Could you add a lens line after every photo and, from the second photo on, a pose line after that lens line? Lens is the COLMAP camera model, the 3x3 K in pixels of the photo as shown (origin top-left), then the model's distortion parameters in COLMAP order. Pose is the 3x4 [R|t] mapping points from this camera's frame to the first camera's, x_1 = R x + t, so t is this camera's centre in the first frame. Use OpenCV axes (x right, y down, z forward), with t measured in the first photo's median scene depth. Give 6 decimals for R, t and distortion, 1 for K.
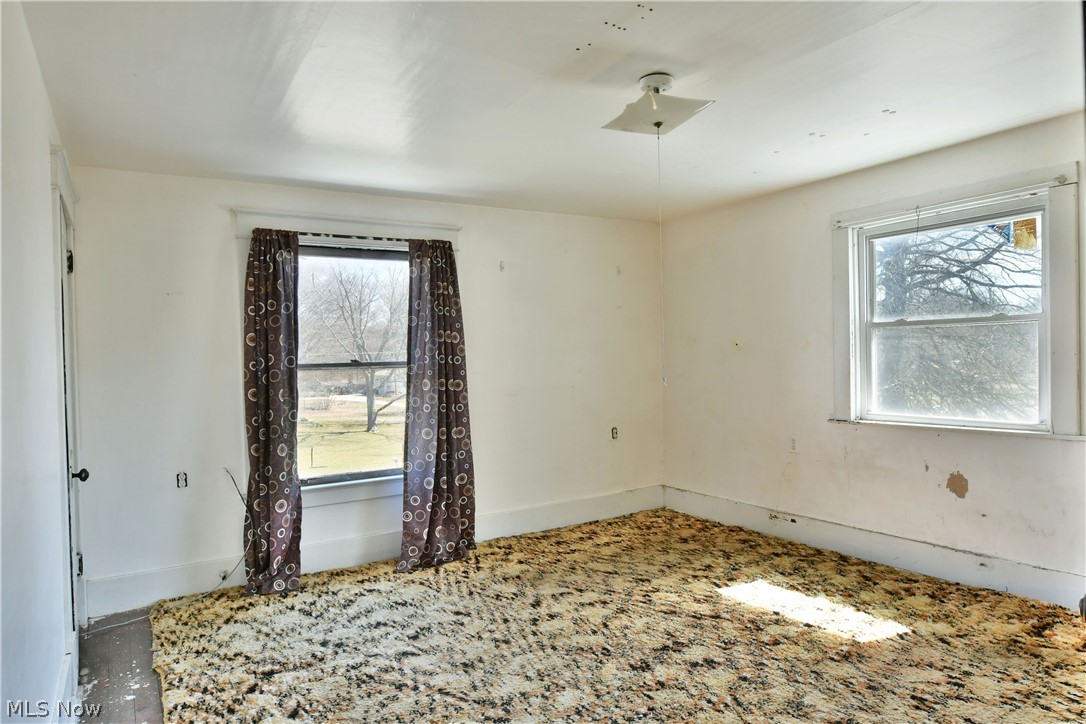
lens RADIAL K [[625.2, 0, 548.7], [0, 625.2, 360.0], [0, 0, 1]] dist [-0.026526, 0.000386]
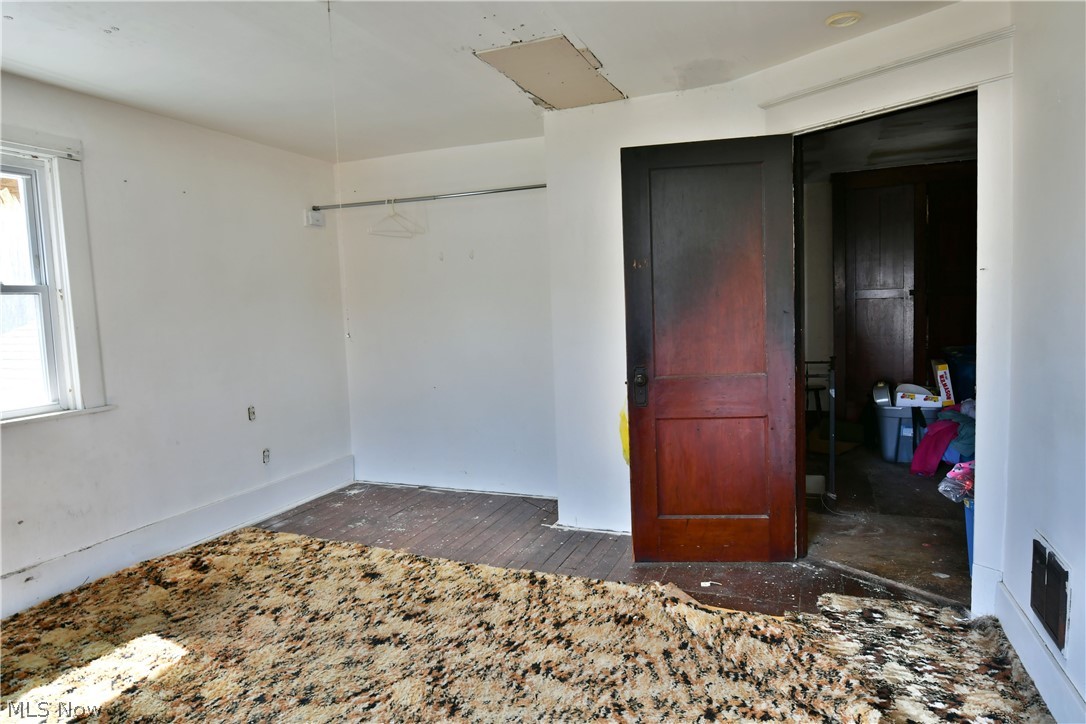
lens RADIAL K [[674.6, 0, 548.5], [0, 674.6, 365.7], [0, 0, 1]] dist [-0.001410, -0.004833]
pose [[-0.573798, -0.022046, 0.818700, -0.574520], [0.057194, 0.996119, 0.066908, 0.022440], [-0.816997, 0.085217, -0.570310, 1.146986]]
